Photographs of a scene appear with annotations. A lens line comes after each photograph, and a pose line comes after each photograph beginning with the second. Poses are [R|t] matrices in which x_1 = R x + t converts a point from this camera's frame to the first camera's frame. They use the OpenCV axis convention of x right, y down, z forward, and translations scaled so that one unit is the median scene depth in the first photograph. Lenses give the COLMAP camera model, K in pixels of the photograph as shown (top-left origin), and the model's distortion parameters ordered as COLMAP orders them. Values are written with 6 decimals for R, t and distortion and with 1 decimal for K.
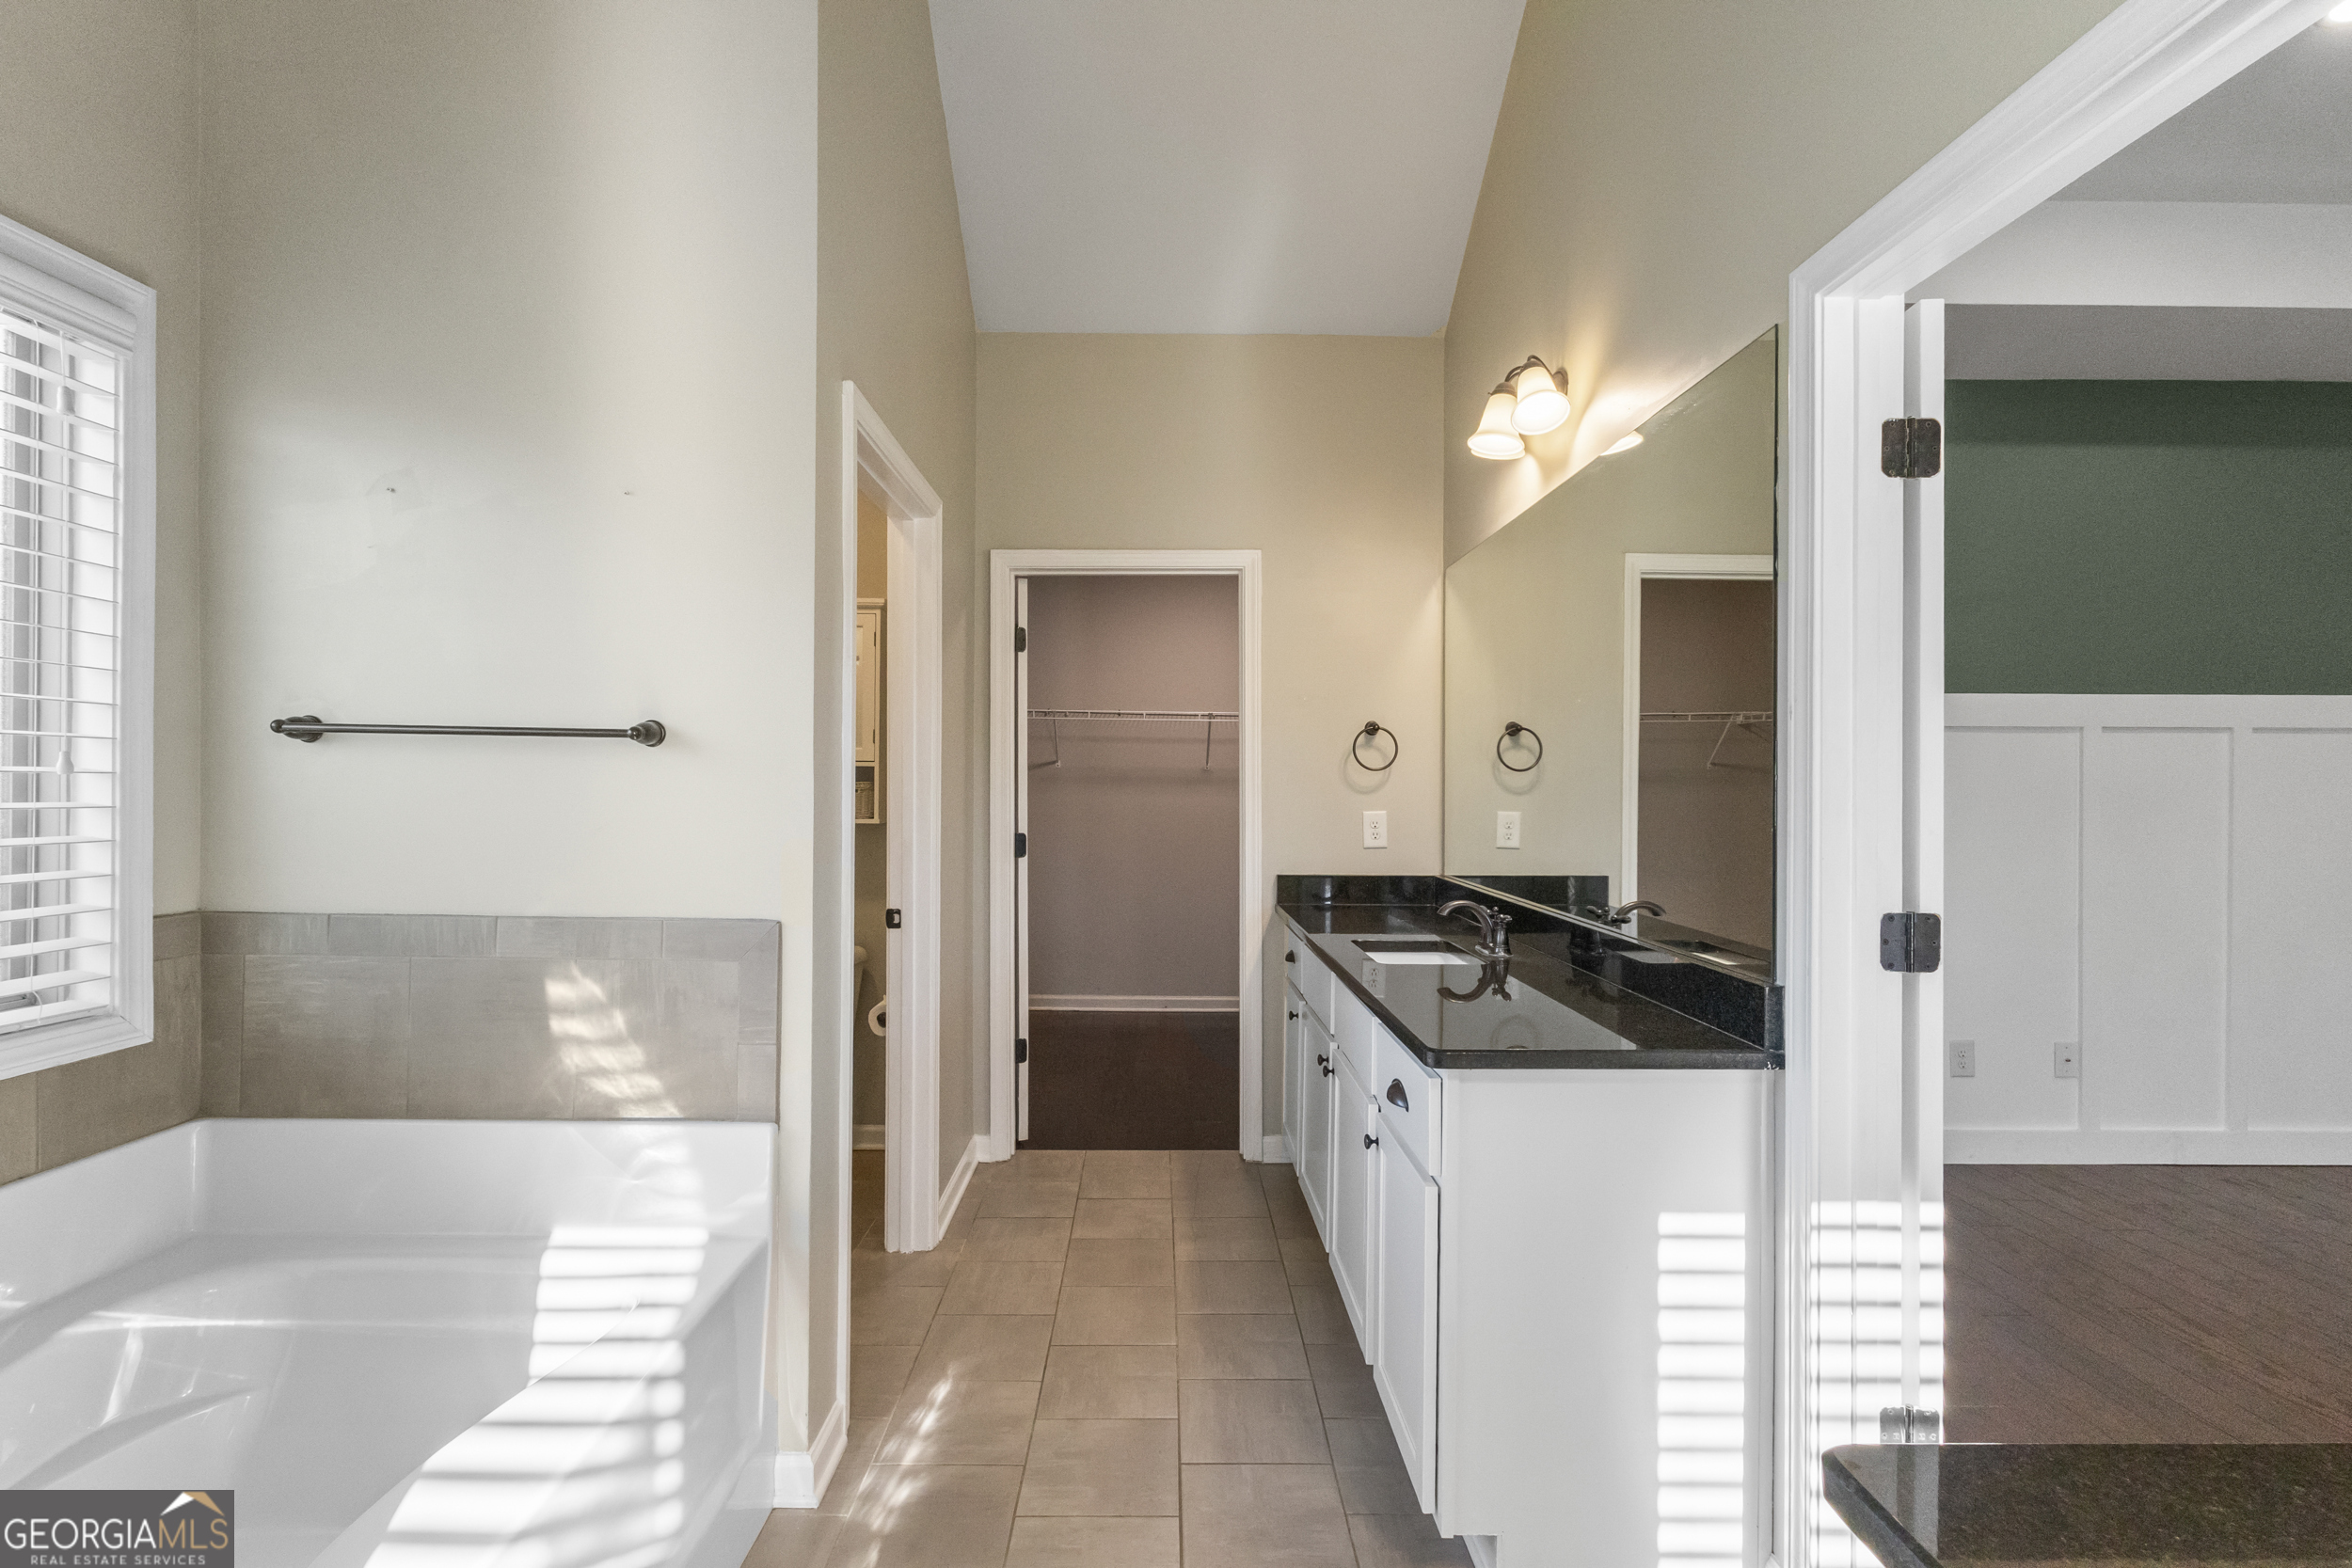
lens RADIAL K [[1086.3, 0, 1168.8], [0, 1086.3, 780.2], [0, 0, 1]] dist [0.000535, 0.001677]
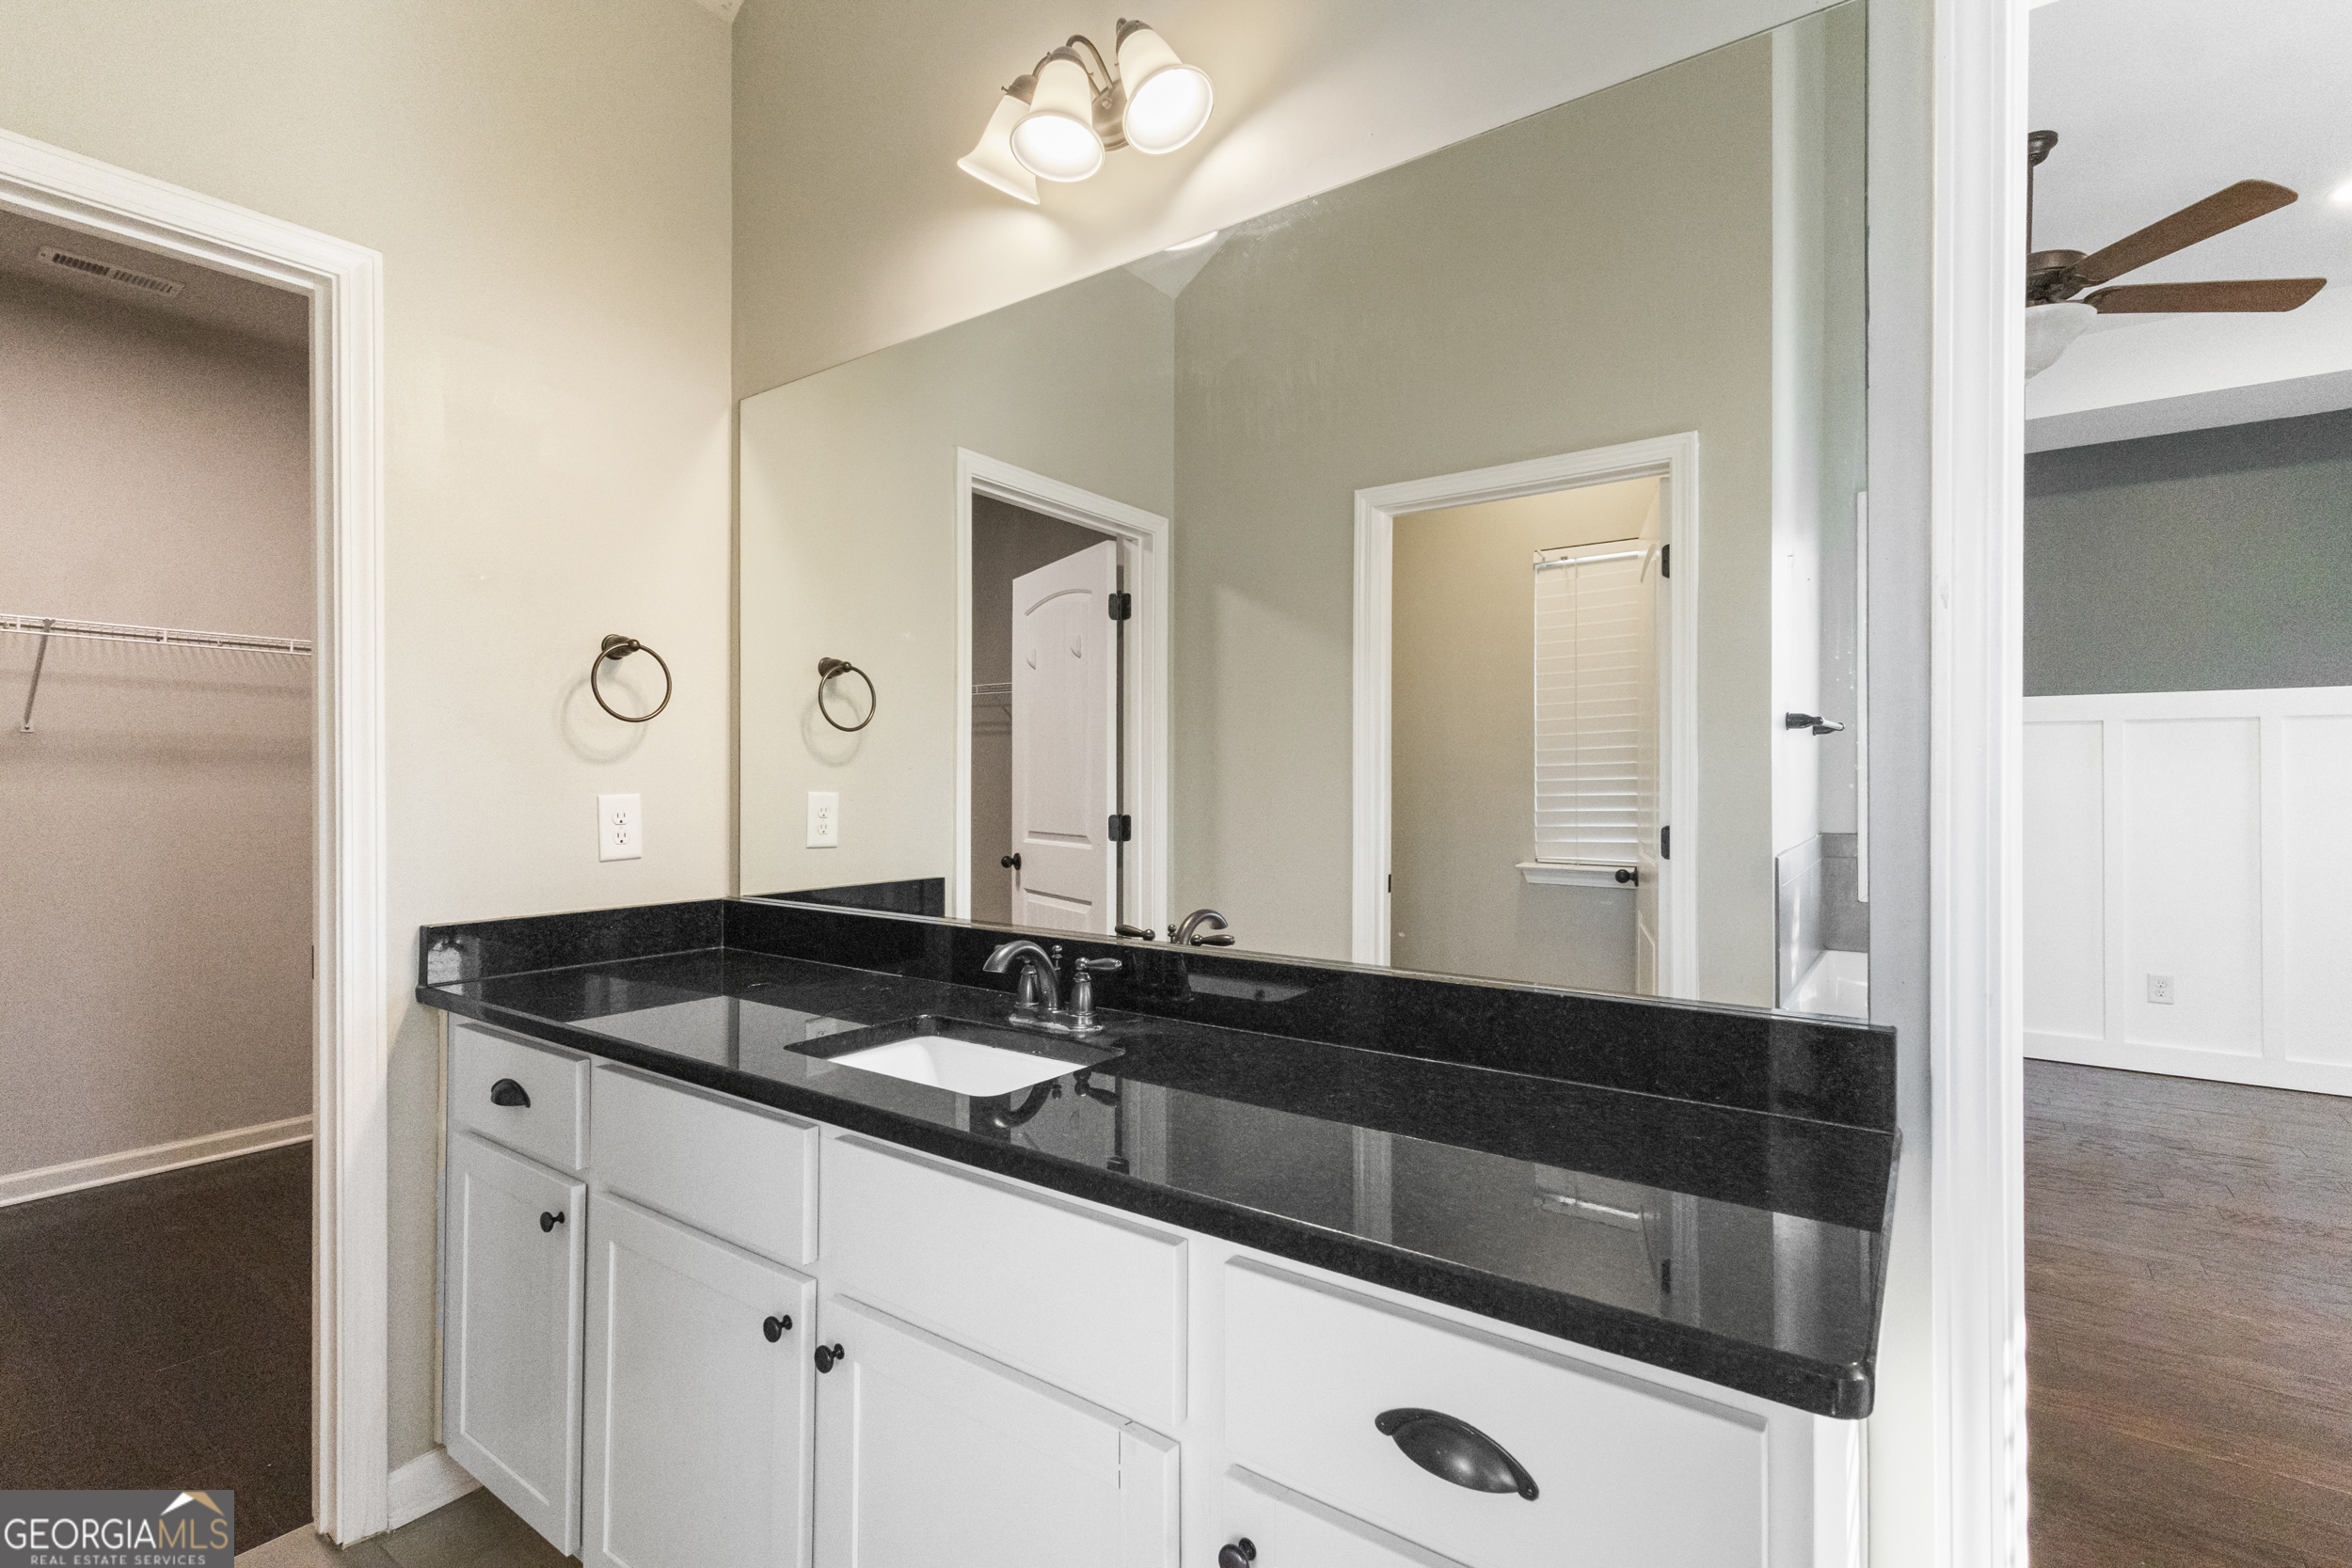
lens RADIAL K [[1086.3, 0, 1180.9], [0, 1086.3, 777.3], [0, 0, 1]] dist [0.000535, 0.001677]
pose [[0.597067, -0.002237, 0.802188, -0.089369], [0.000412, 0.999997, 0.002482, 0.018297], [-0.802191, -0.001151, 0.597066, 0.429556]]
